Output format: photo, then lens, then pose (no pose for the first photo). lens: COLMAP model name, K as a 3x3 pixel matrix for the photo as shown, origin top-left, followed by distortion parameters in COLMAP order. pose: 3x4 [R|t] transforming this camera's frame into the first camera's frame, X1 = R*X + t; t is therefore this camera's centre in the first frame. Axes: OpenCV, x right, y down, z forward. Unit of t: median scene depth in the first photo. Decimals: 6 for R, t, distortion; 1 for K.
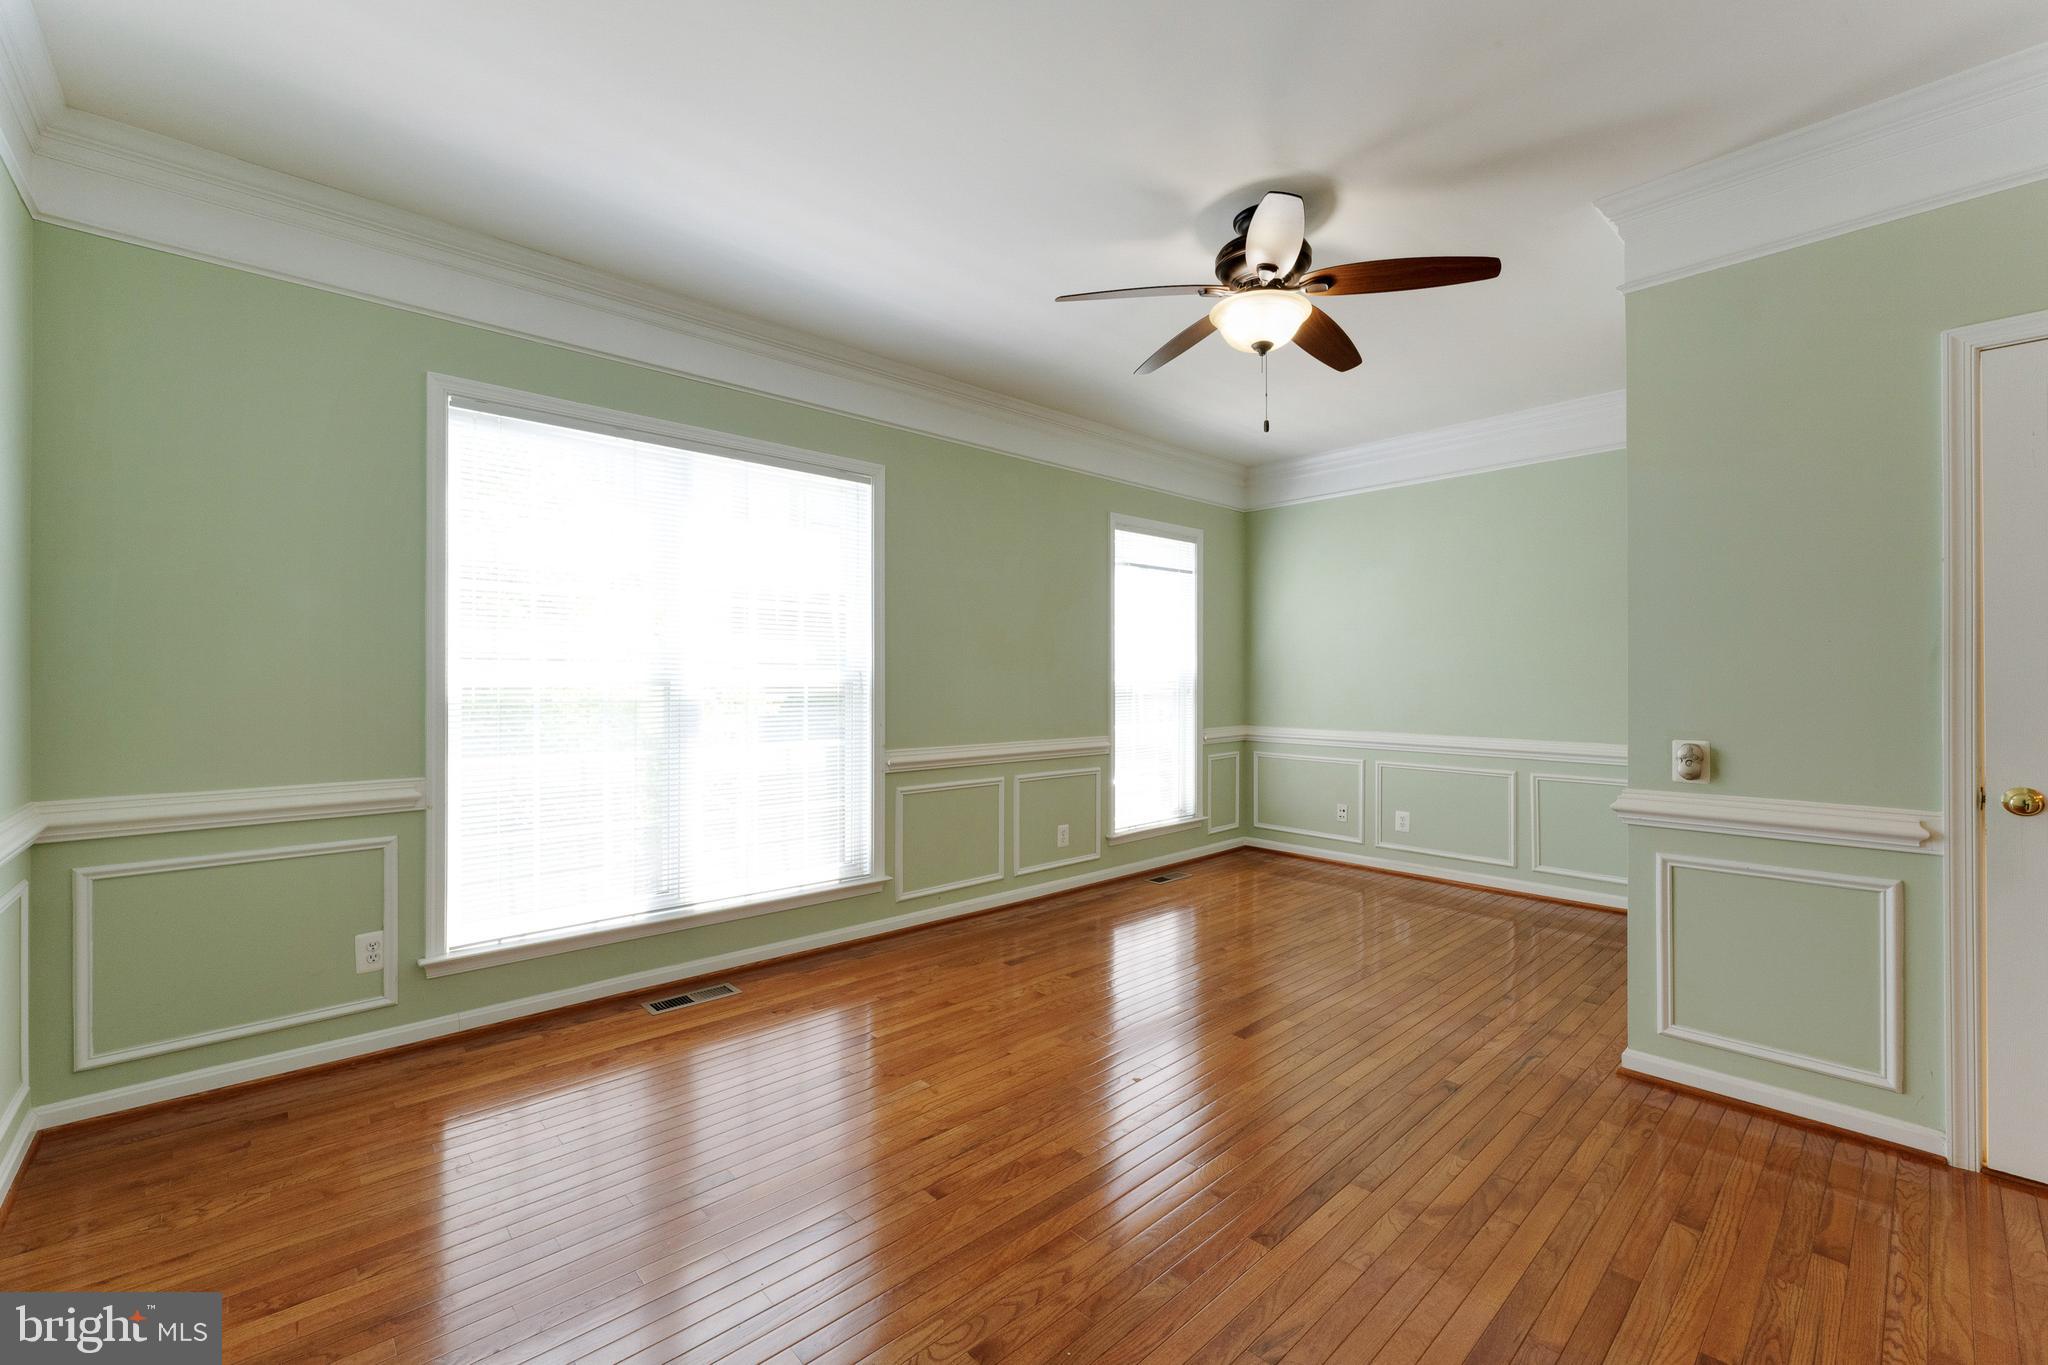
lens RADIAL K [[830.9, 0, 1017.3], [0, 830.9, 678.7], [0, 0, 1]] dist [0.000726, -0.000660]
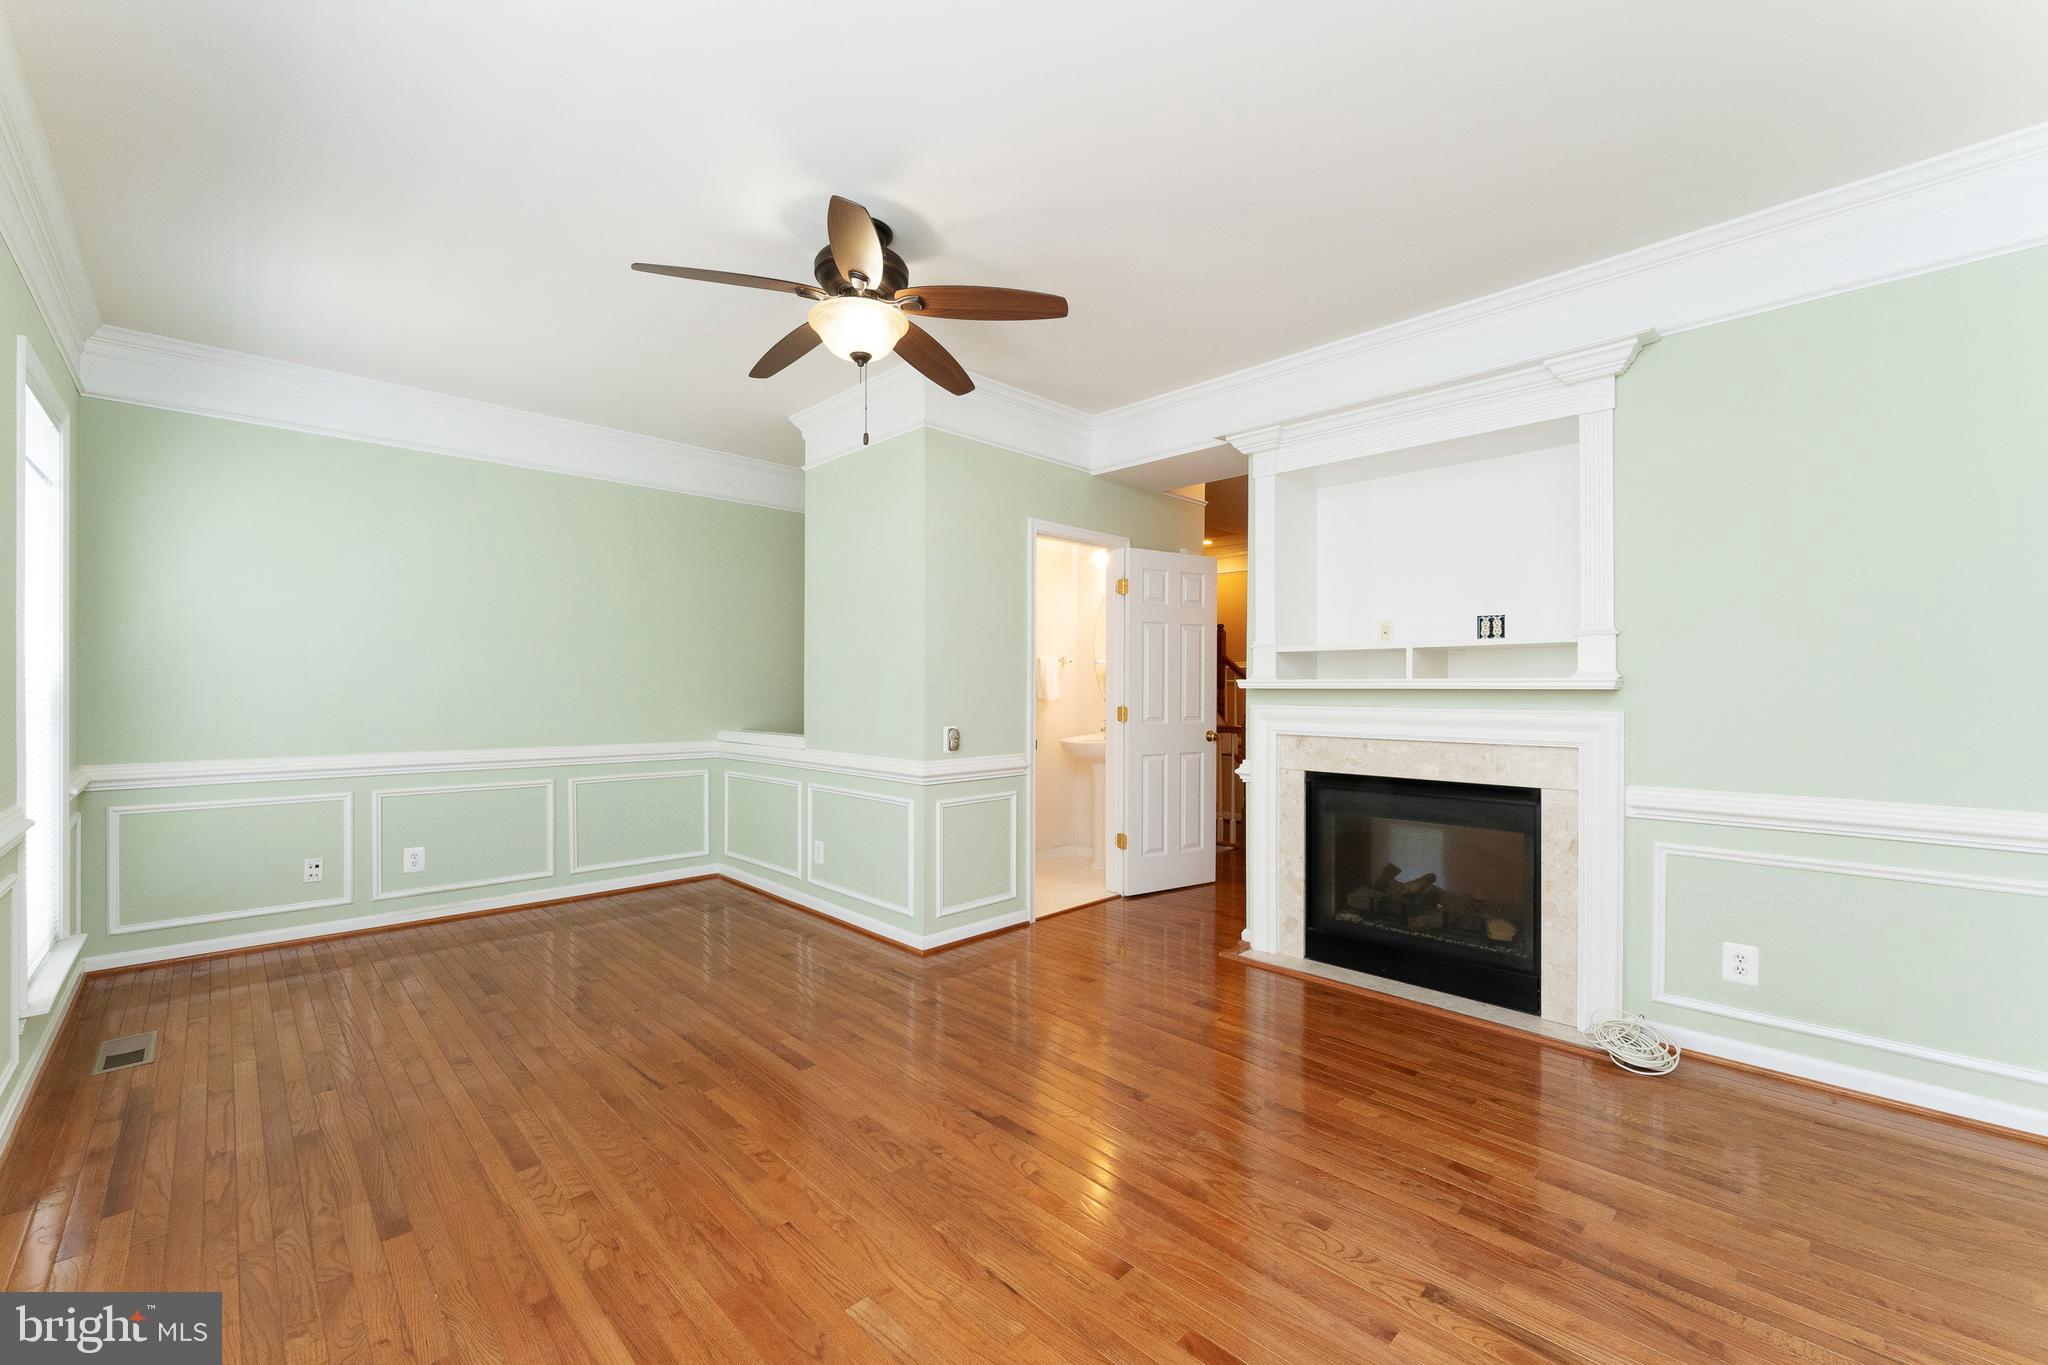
lens RADIAL K [[830.9, 0, 1006.5], [0, 830.9, 680.1], [0, 0, 1]] dist [0.000726, -0.000660]
pose [[-0.022321, 0.007217, 0.999725, -0.629162], [-0.004023, 0.999965, -0.007309, -0.004962], [-0.999743, -0.004185, -0.022291, 0.724761]]
